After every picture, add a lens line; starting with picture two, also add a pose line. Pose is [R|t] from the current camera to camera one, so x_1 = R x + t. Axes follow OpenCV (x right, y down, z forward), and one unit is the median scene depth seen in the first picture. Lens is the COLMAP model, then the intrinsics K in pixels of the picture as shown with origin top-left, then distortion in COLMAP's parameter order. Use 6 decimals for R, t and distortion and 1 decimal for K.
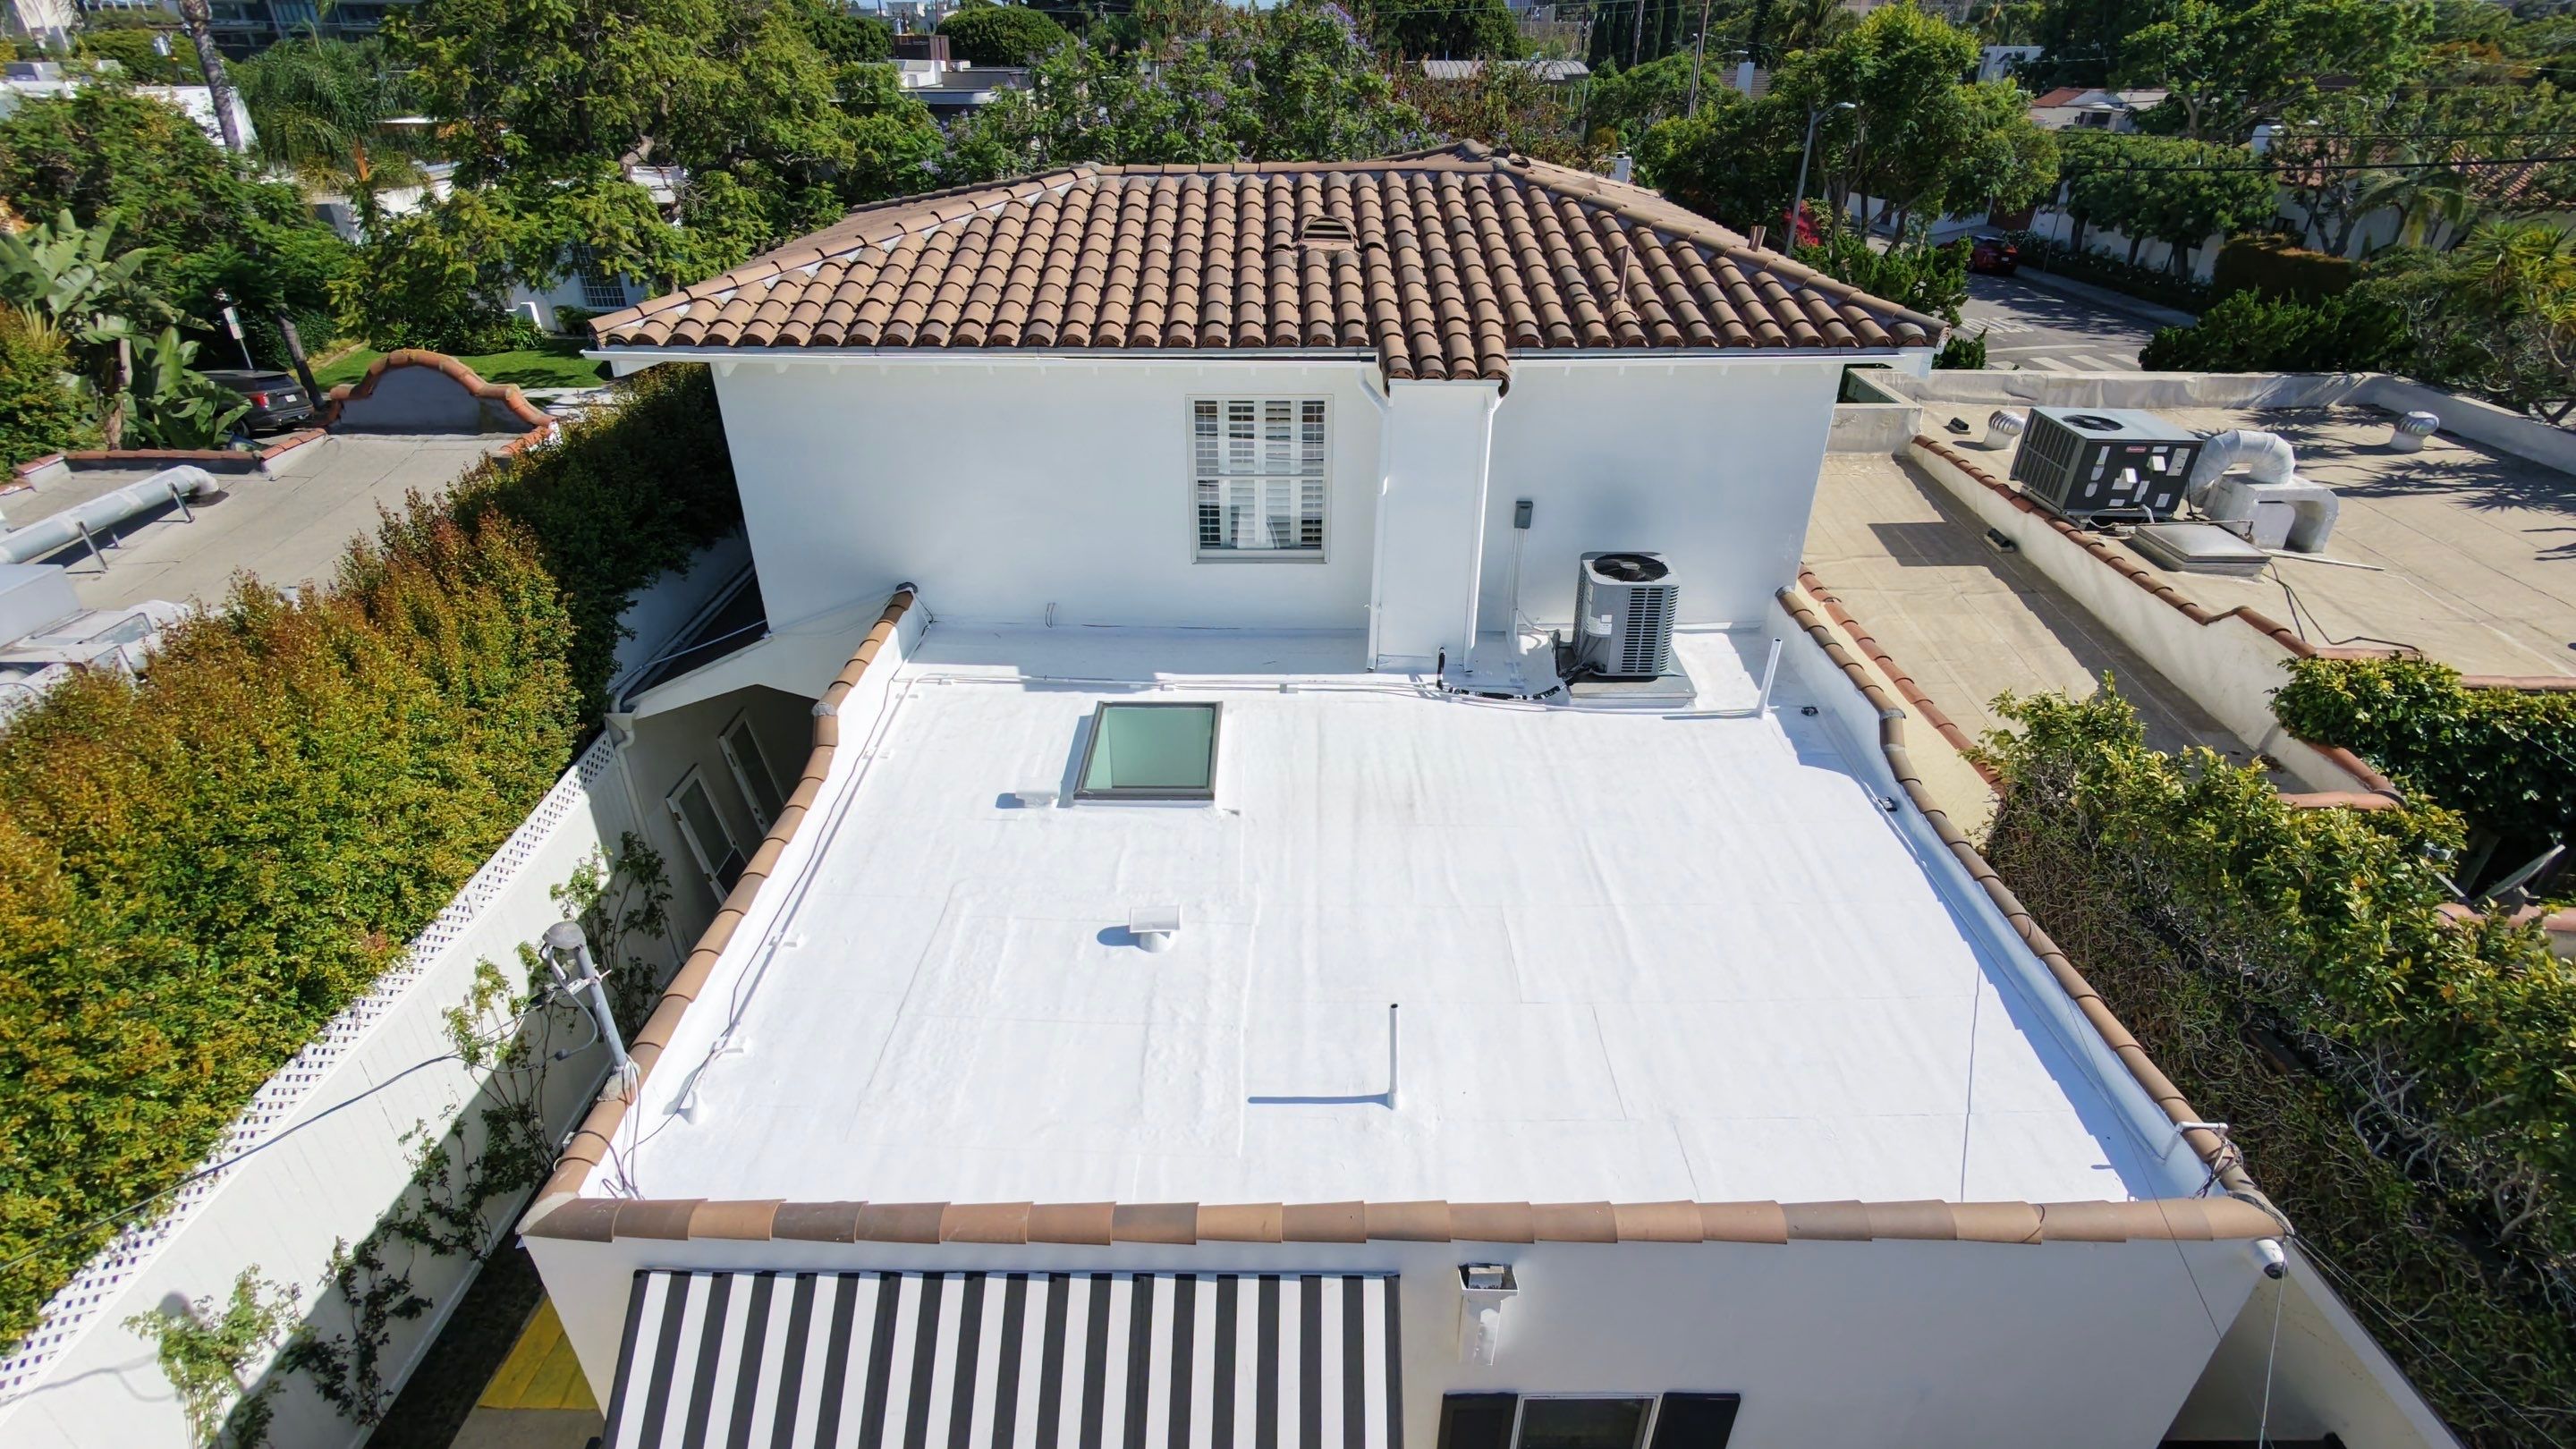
lens RADIAL K [[1233.7, 0, 1296.7], [0, 1233.7, 717.1], [0, 0, 1]] dist [0.001522, 0.000584]
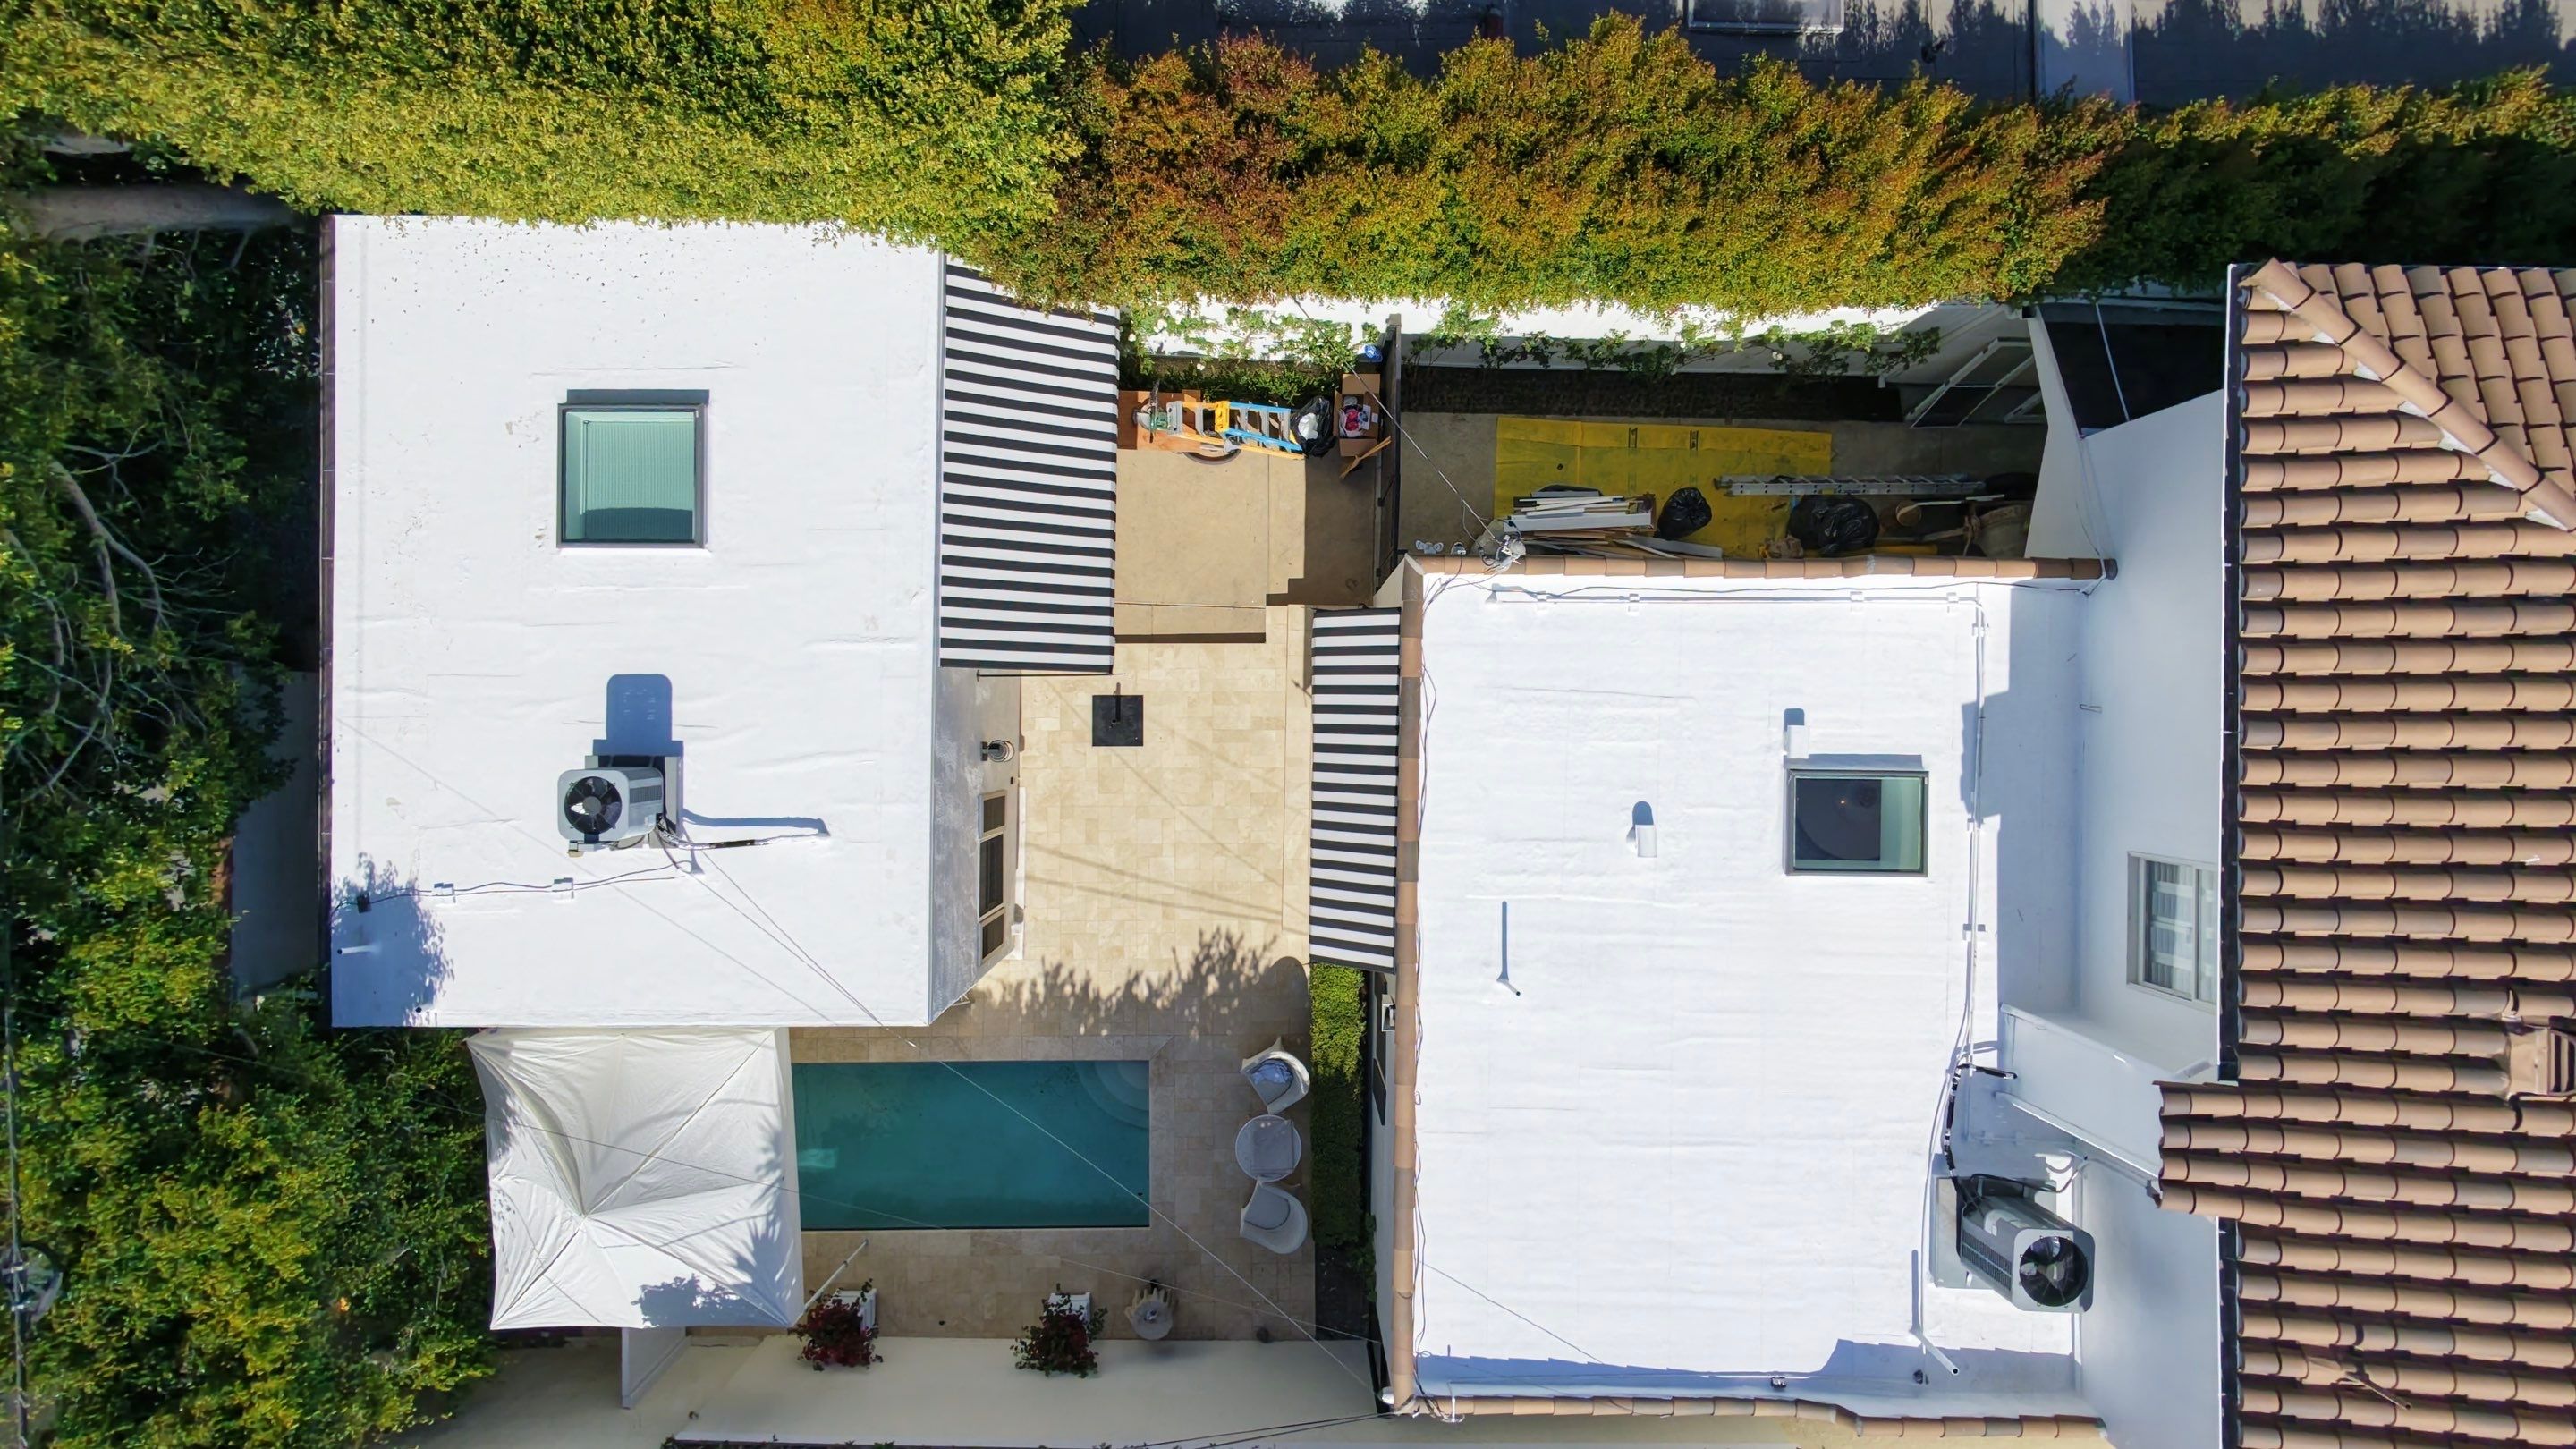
lens RADIAL K [[1295.5, 0, 1348.9], [0, 1295.5, 721.6], [0, 0, 1]] dist [-0.000717, 0.000133]
pose [[-0.022058, 0.999751, 0.003488, -0.197004], [-0.500746, -0.014068, 0.865480, -0.786366], [0.865313, 0.017345, 0.500931, -0.092114]]
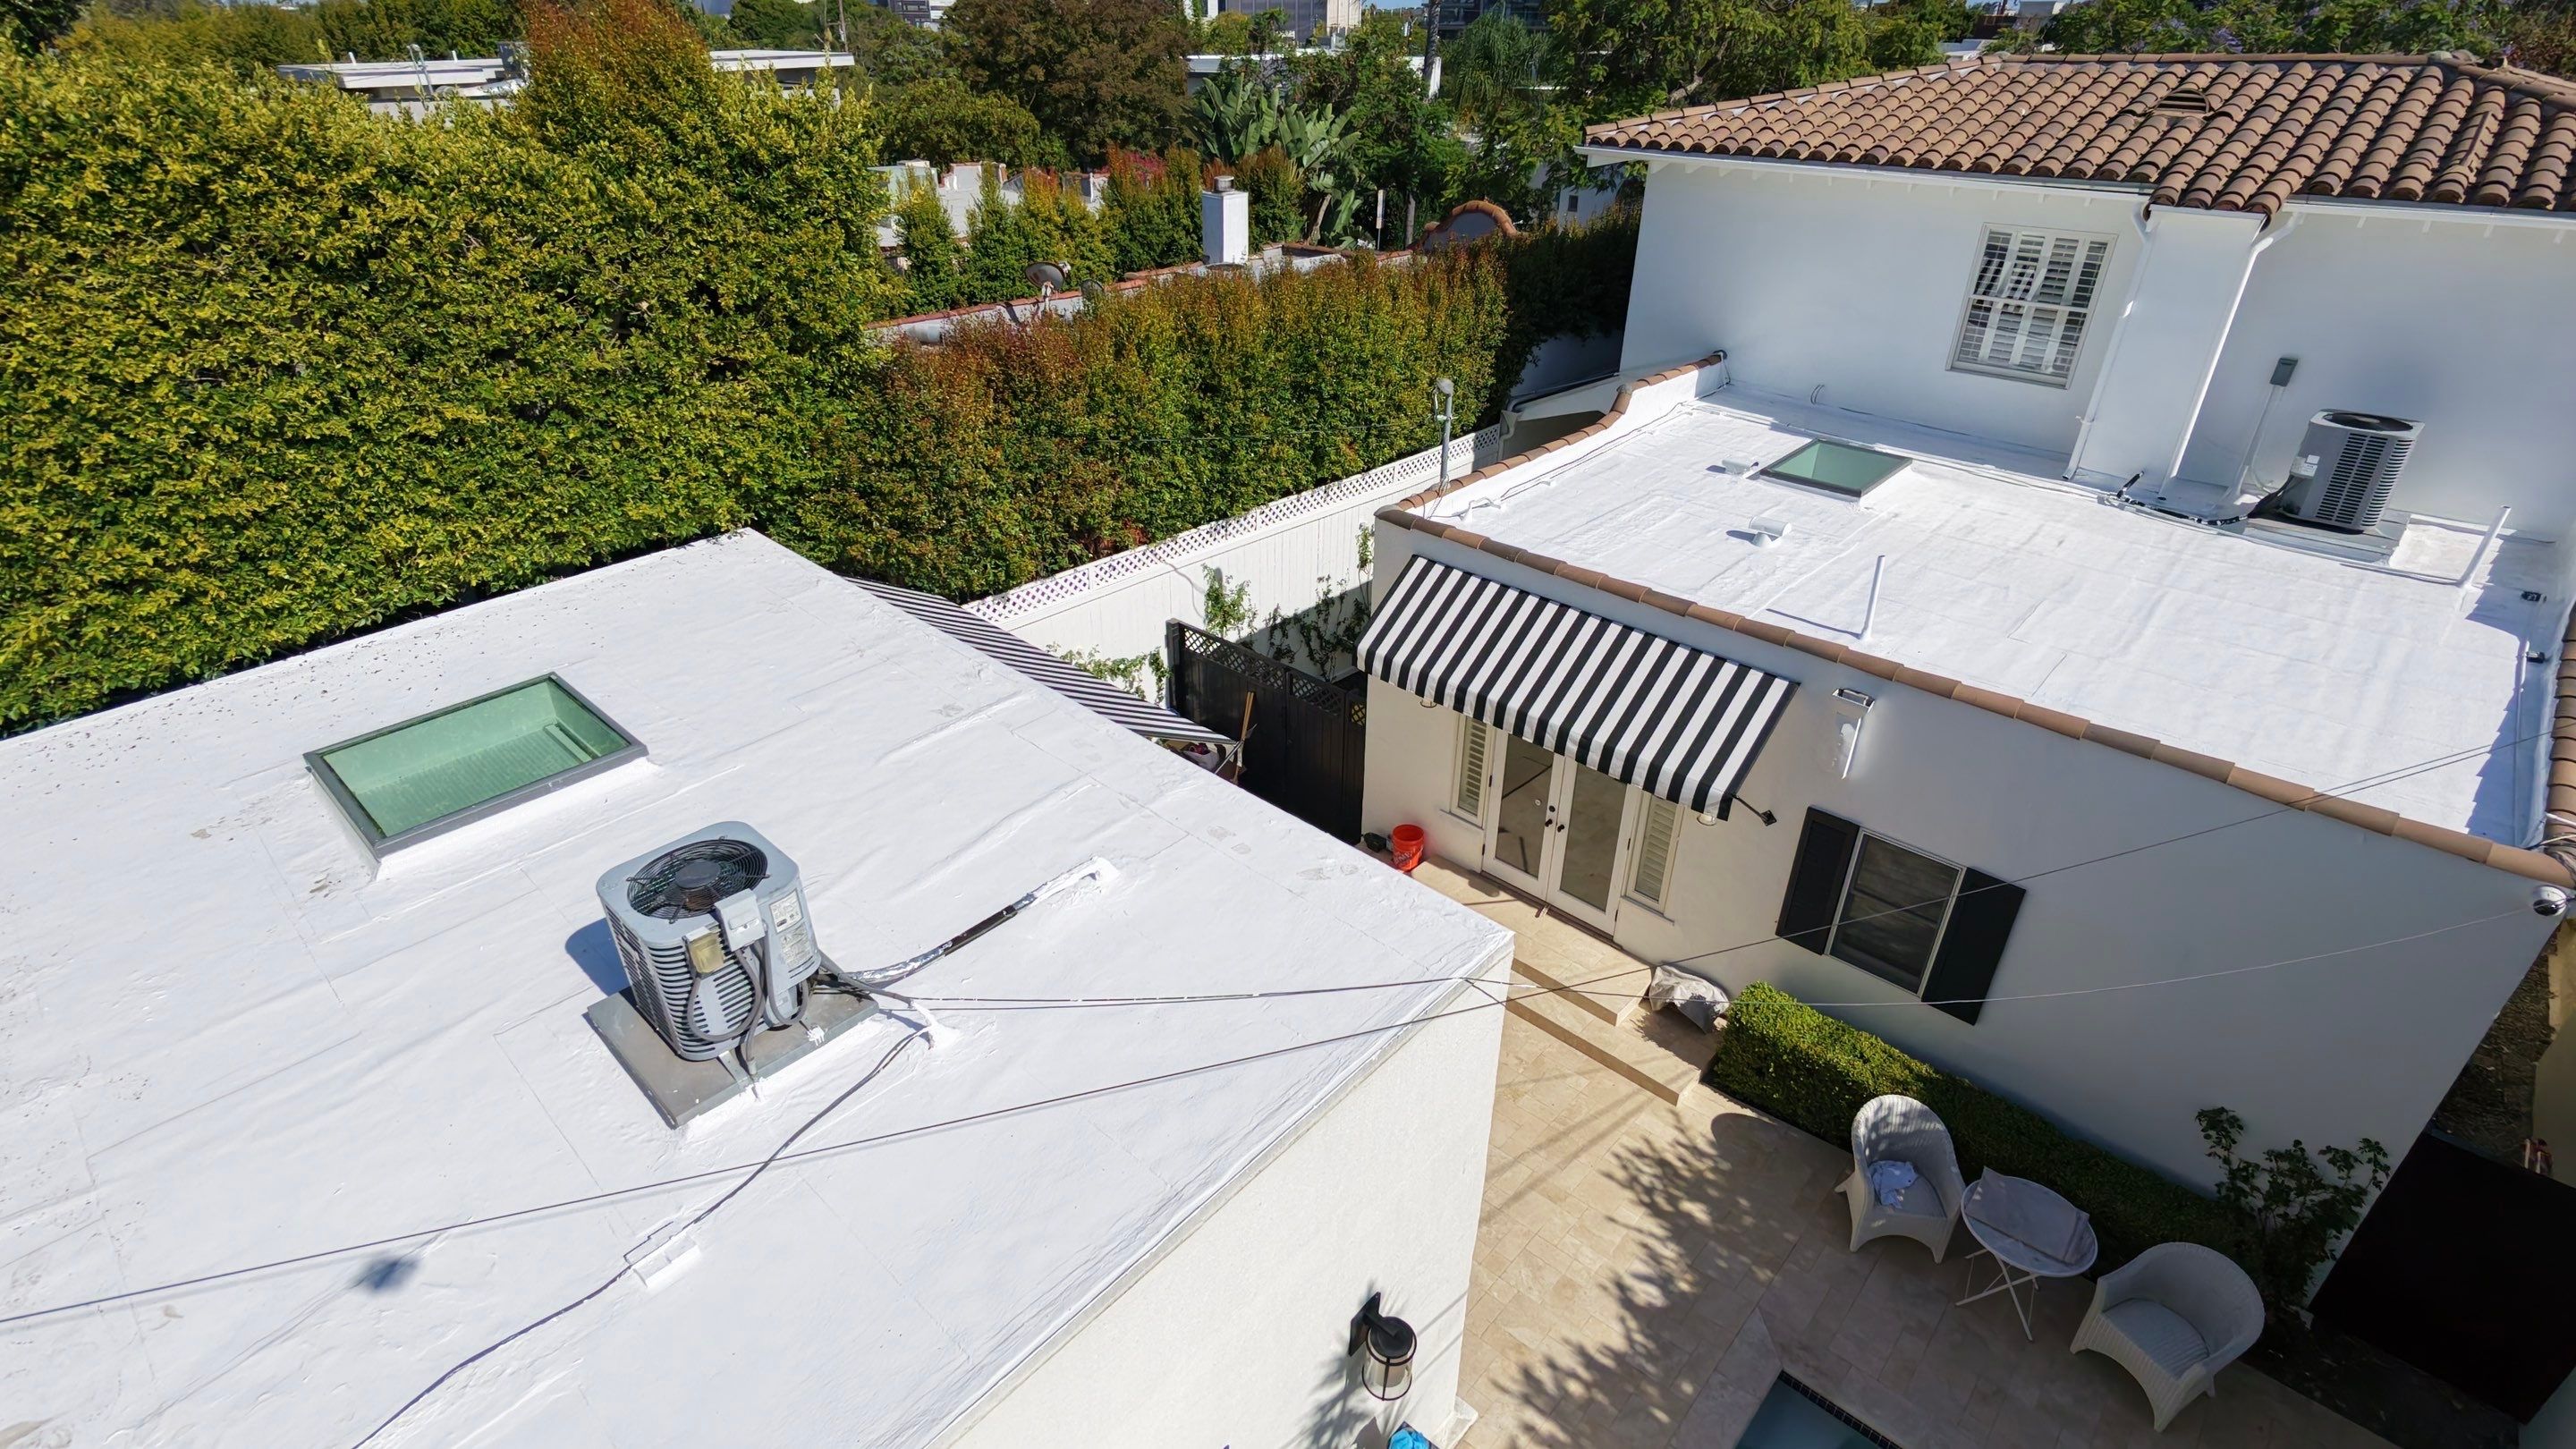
lens RADIAL K [[1233.7, 0, 1296.7], [0, 1233.7, 717.1], [0, 0, 1]] dist [0.001522, 0.000584]
pose [[0.730083, 0.336672, -0.594668, 0.316887], [-0.338806, 0.934062, 0.112862, 0.302759], [0.593455, 0.119078, 0.796010, -0.342563]]
